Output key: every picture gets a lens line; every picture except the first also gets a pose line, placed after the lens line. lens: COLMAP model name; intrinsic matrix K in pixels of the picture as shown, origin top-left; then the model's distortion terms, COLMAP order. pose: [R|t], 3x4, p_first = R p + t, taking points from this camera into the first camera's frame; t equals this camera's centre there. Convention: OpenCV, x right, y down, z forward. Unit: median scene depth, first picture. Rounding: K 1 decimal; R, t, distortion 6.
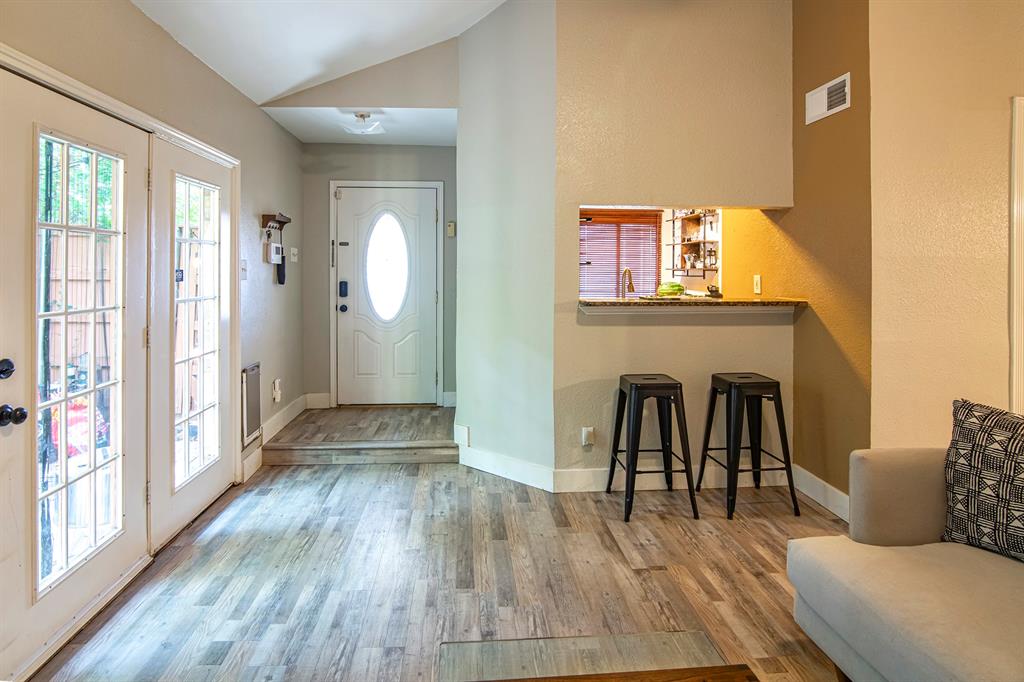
lens RADIAL K [[586.3, 0, 513.4], [0, 586.3, 269.4], [0, 0, 1]] dist [0.000021, -0.000303]
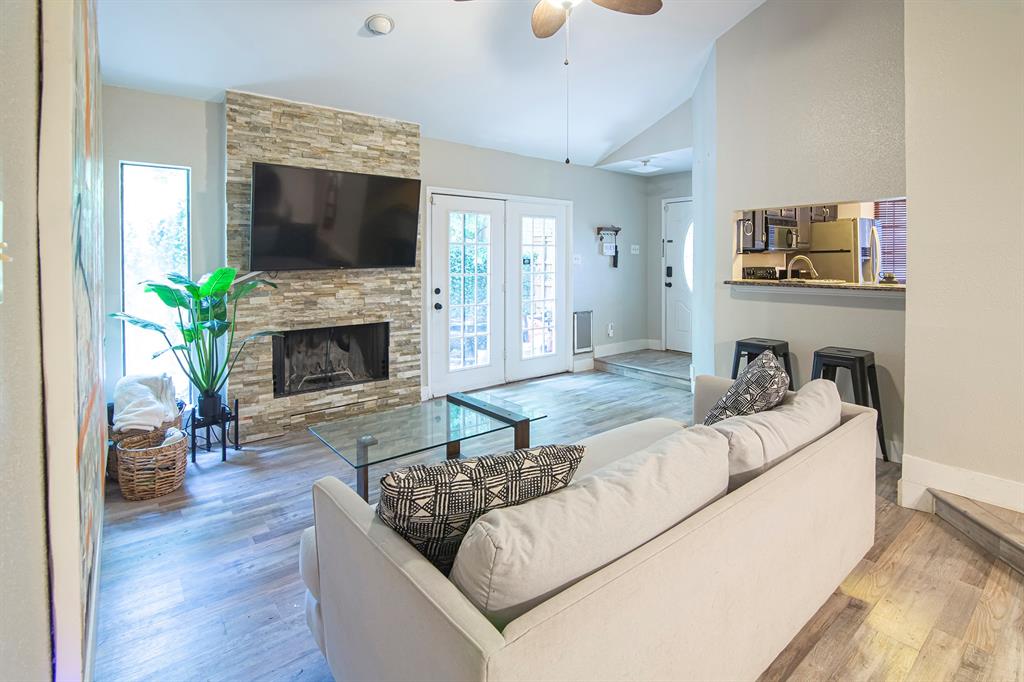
lens RADIAL K [[525.4, 0, 511.5], [0, 525.4, 264.0], [0, 0, 1]] dist [-0.001424, -0.000117]
pose [[0.572193, 0.003564, -0.820111, 0.698405], [0.004484, 0.999962, 0.007475, 0.002710], [0.820107, -0.007954, 0.572155, -0.107957]]
